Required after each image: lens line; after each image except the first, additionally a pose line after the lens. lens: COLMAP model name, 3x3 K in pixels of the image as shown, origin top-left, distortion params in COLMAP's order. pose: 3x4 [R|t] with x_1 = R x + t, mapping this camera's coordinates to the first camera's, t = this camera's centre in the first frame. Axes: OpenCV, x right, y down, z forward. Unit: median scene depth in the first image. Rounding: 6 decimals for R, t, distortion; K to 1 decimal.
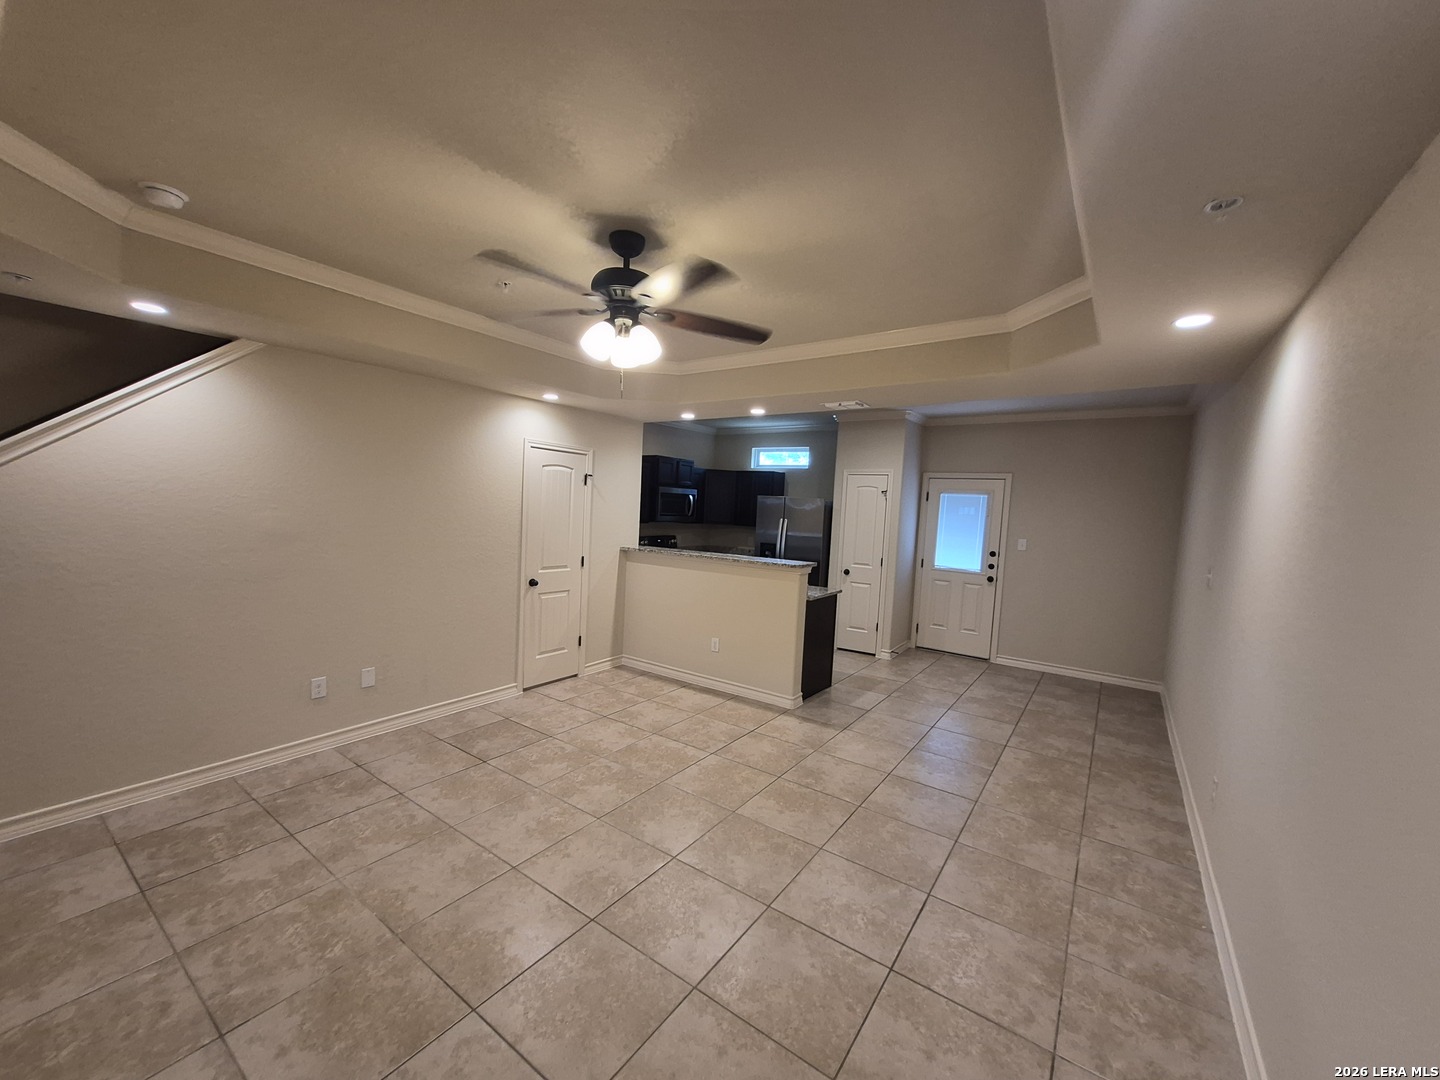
lens RADIAL K [[569.3, 0, 709.3], [0, 569.3, 546.5], [0, 0, 1]] dist [0.004740, 0.000363]
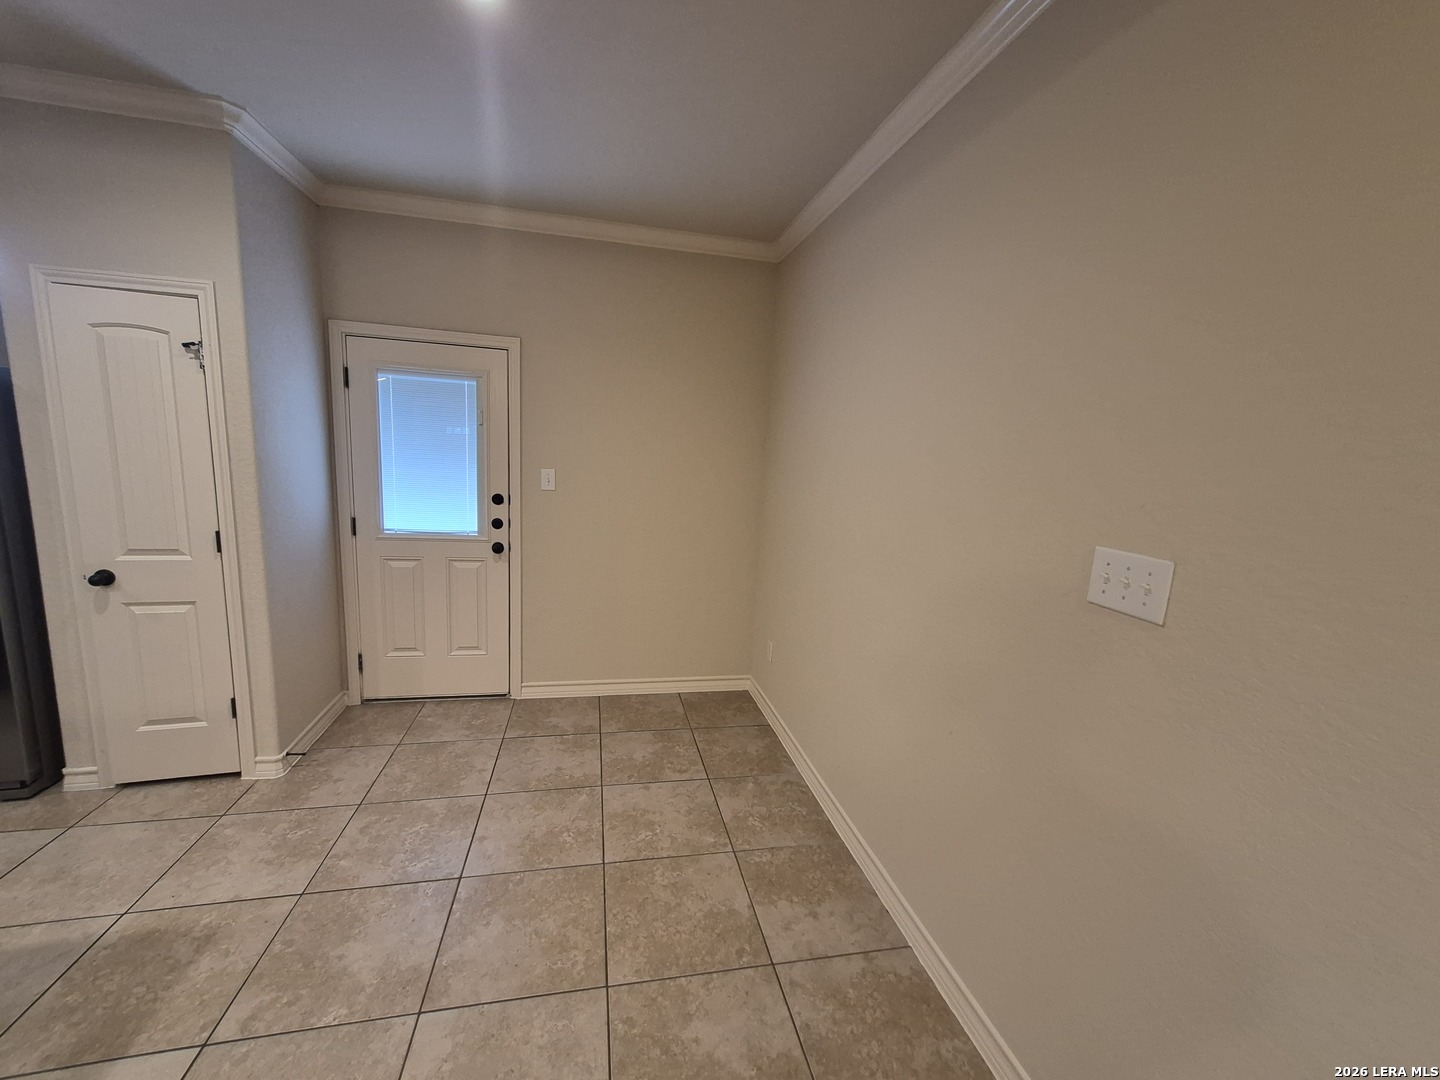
lens RADIAL K [[574.2, 0, 716.9], [0, 574.2, 548.5], [0, 0, 1]] dist [0.000776, 0.000021]
pose [[0.671250, -0.133722, 0.729069, 0.365531], [0.032515, 0.987958, 0.151269, -0.021695], [-0.740517, -0.077834, 0.667515, 0.748308]]
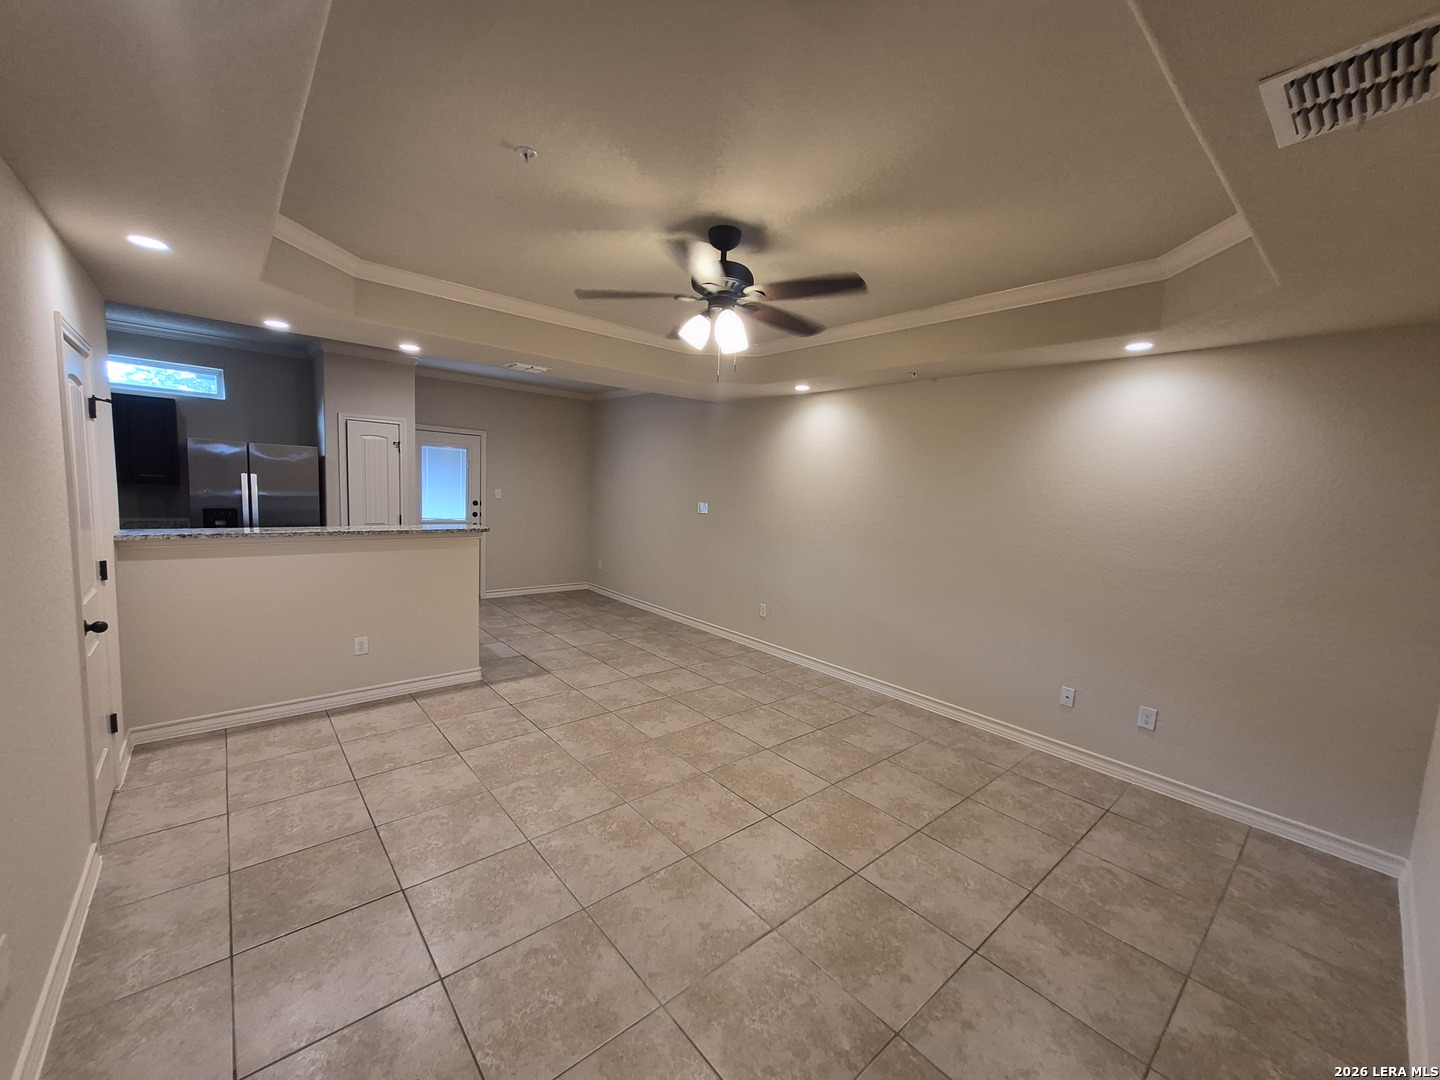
lens RADIAL K [[569.3, 0, 709.3], [0, 569.3, 546.5], [0, 0, 1]] dist [0.004740, 0.000363]
pose [[0.239412, -0.138593, 0.960975, -0.700442], [0.033552, 0.990349, 0.134471, -0.055128], [-0.970338, 0.000049, 0.241751, 0.425341]]
